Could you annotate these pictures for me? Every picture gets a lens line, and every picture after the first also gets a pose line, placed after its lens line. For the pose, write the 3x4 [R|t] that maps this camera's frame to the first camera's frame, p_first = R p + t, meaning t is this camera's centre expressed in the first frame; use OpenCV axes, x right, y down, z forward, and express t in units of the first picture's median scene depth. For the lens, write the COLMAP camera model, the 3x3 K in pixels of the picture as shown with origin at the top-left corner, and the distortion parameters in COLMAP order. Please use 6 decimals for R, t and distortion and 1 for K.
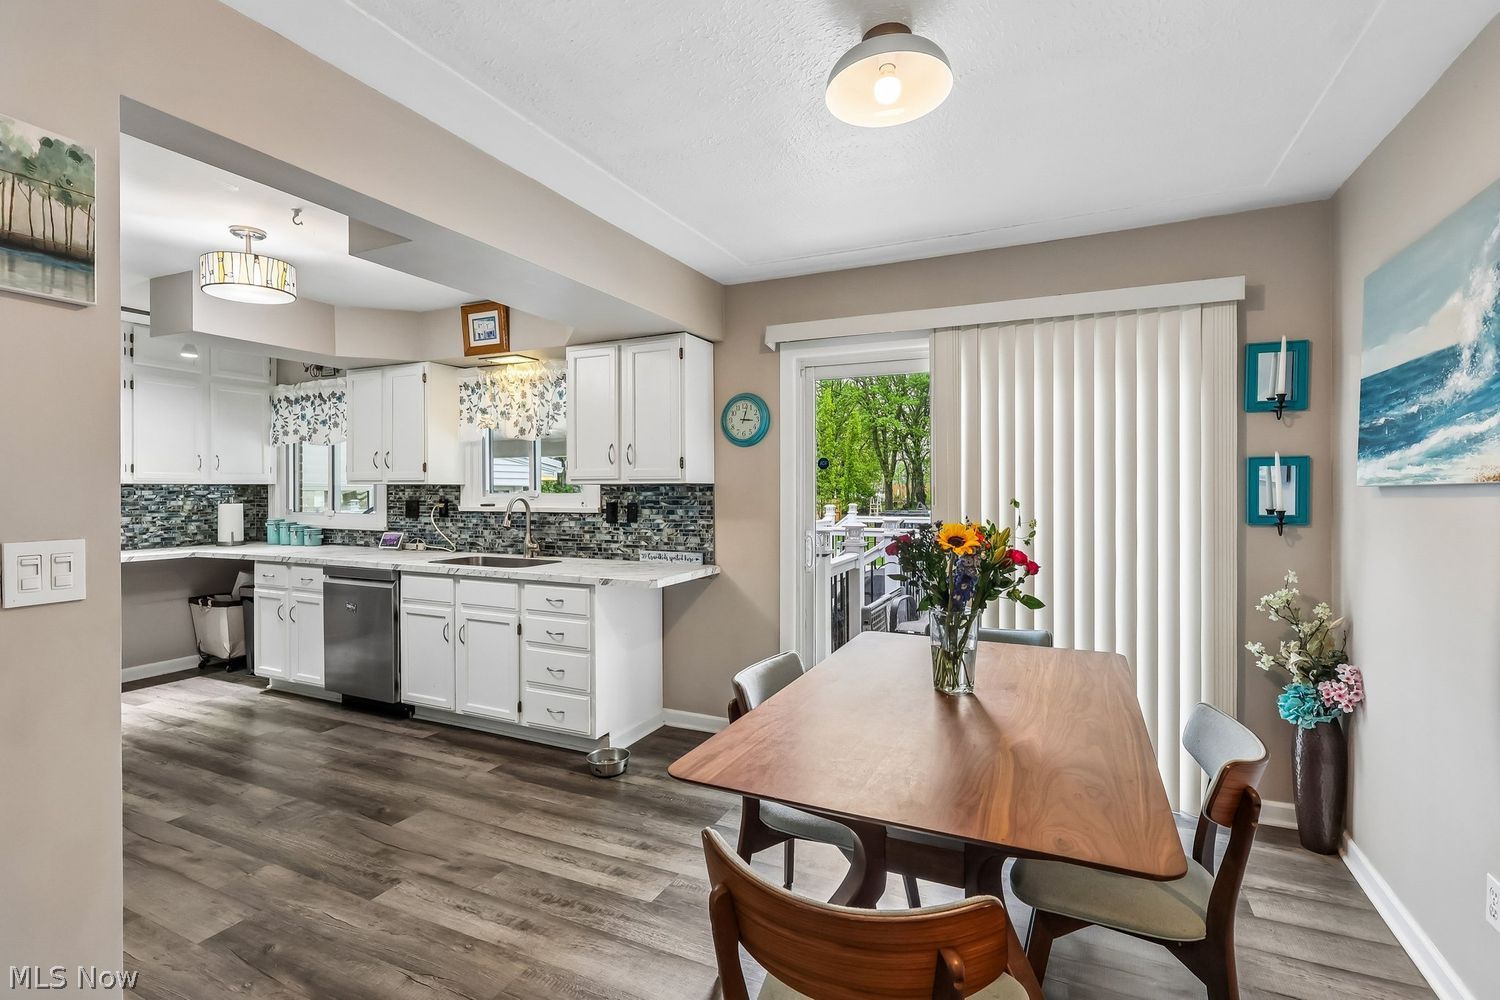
lens RADIAL K [[700.5, 0, 748.8], [0, 700.5, 495.0], [0, 0, 1]] dist [-0.004752, 0.001163]
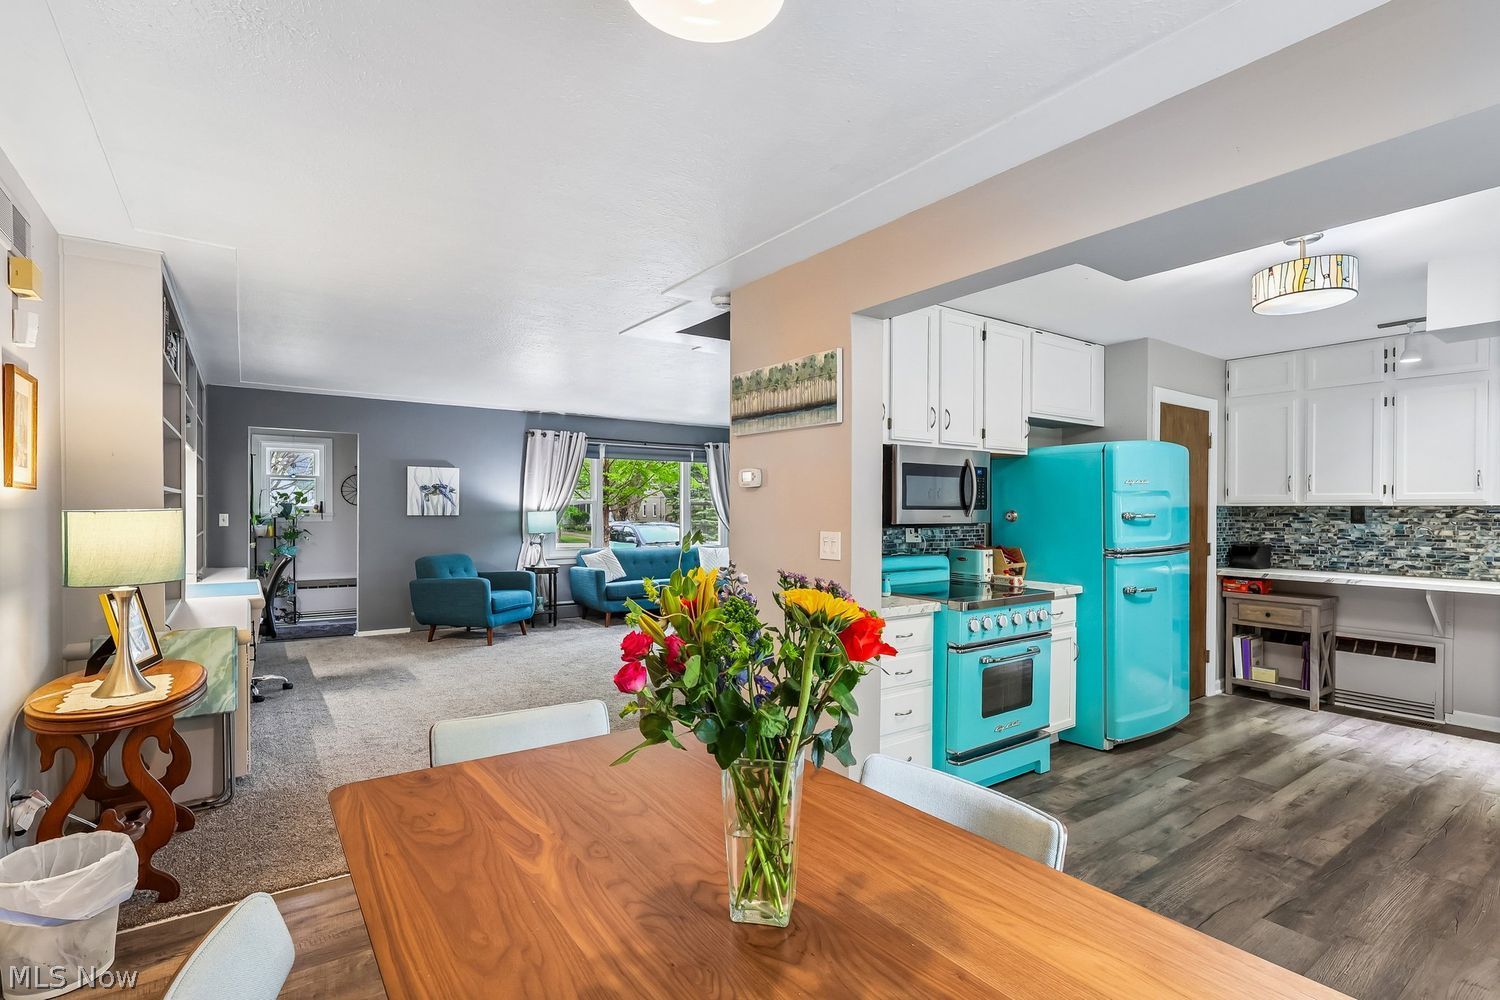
lens RADIAL K [[700.5, 0, 742.5], [0, 700.5, 512.9], [0, 0, 1]] dist [-0.004752, 0.001163]
pose [[-0.497872, 0.002881, -0.867246, 0.360413], [-0.011357, 0.999887, 0.009841, -0.004784], [0.867176, 0.014748, -0.497783, 0.620434]]
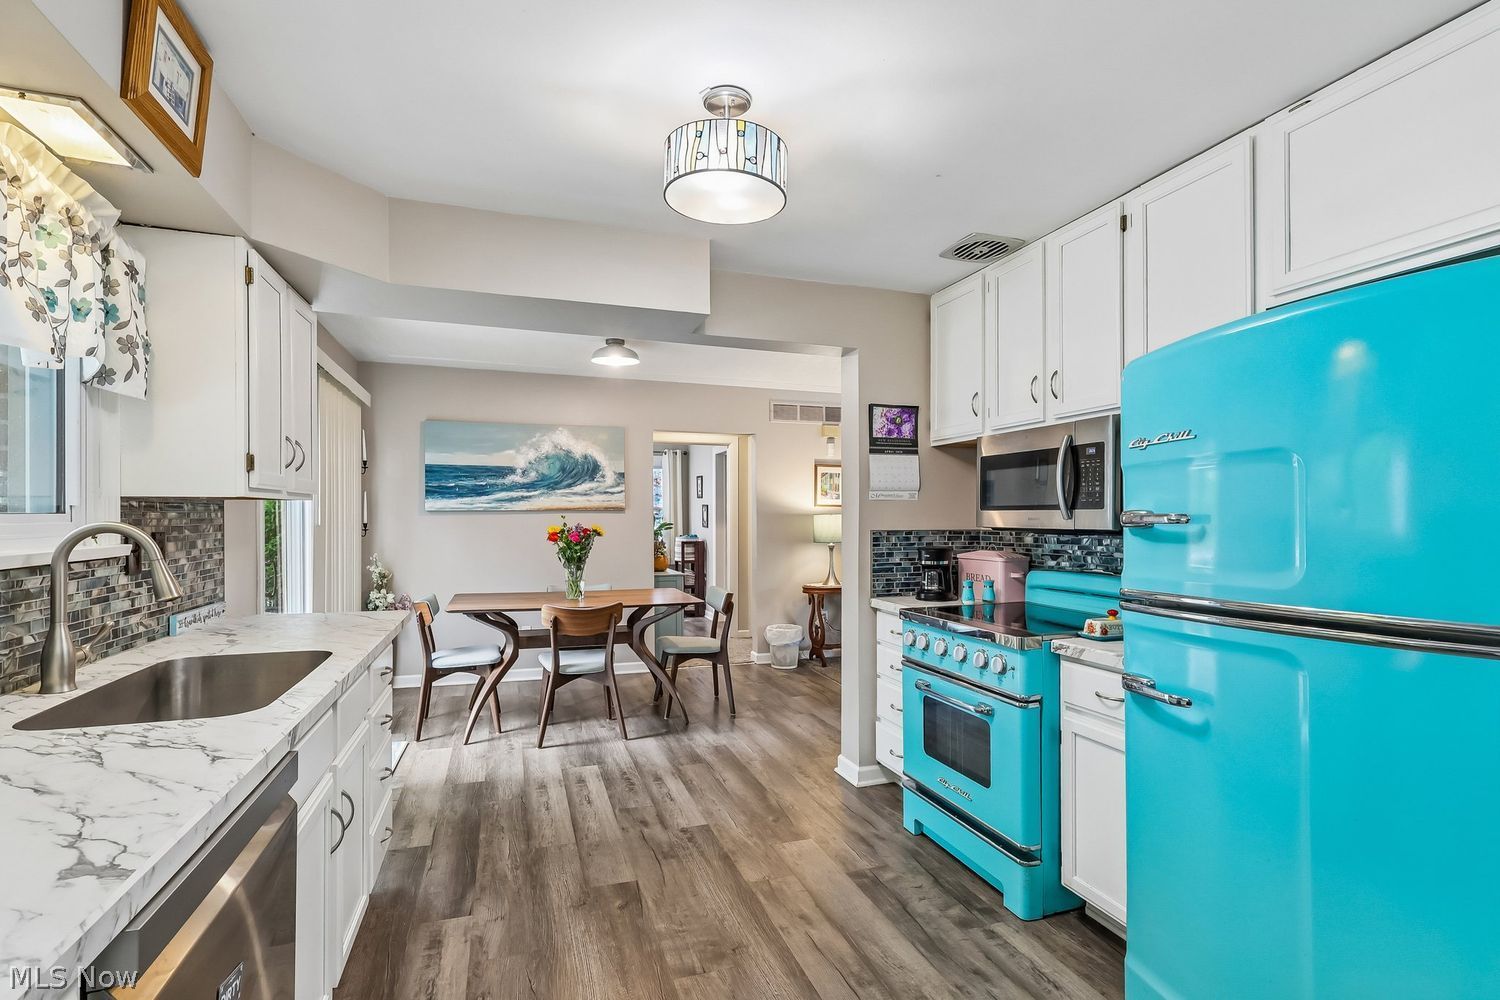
lens RADIAL K [[700.5, 0, 750.6], [0, 700.5, 515.9], [0, 0, 1]] dist [-0.004752, 0.001163]
pose [[-0.694842, -0.000986, 0.719162, -0.901332], [0.004427, 0.999974, 0.005648, -0.002254], [-0.719149, 0.007108, -0.694820, 1.083006]]
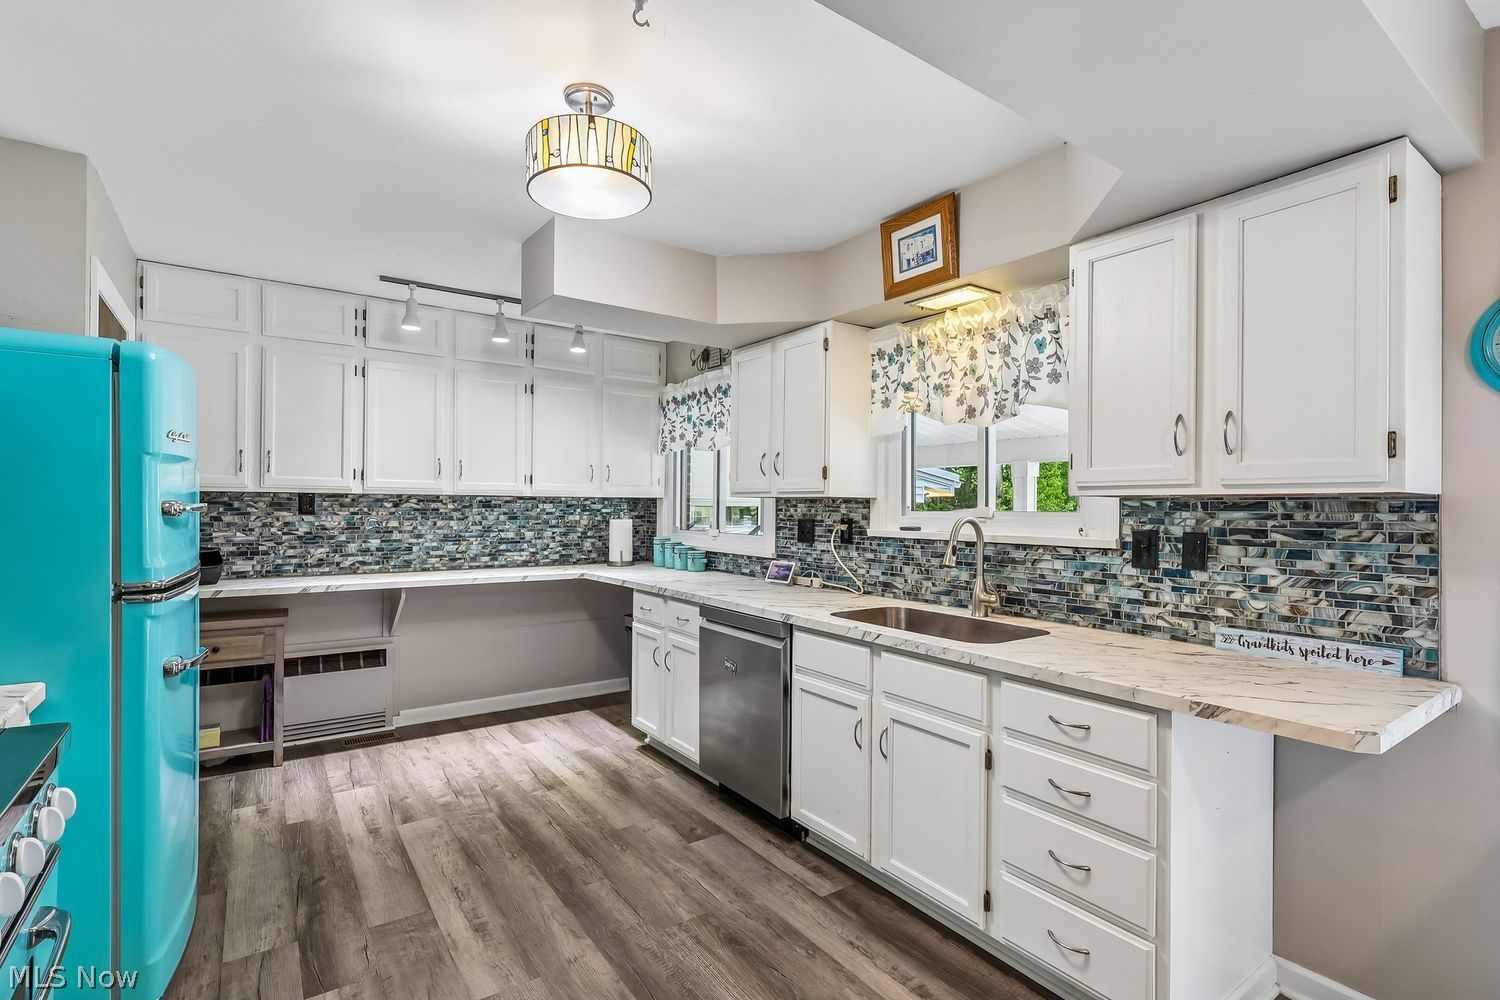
lens RADIAL K [[700.5, 0, 742.2], [0, 700.5, 505.3], [0, 0, 1]] dist [-0.004752, 0.001163]
pose [[0.866331, 0.007586, -0.499413, -0.205903], [-0.013291, 0.999881, -0.007868, -0.000385], [0.499294, 0.013454, 0.866328, 0.393704]]
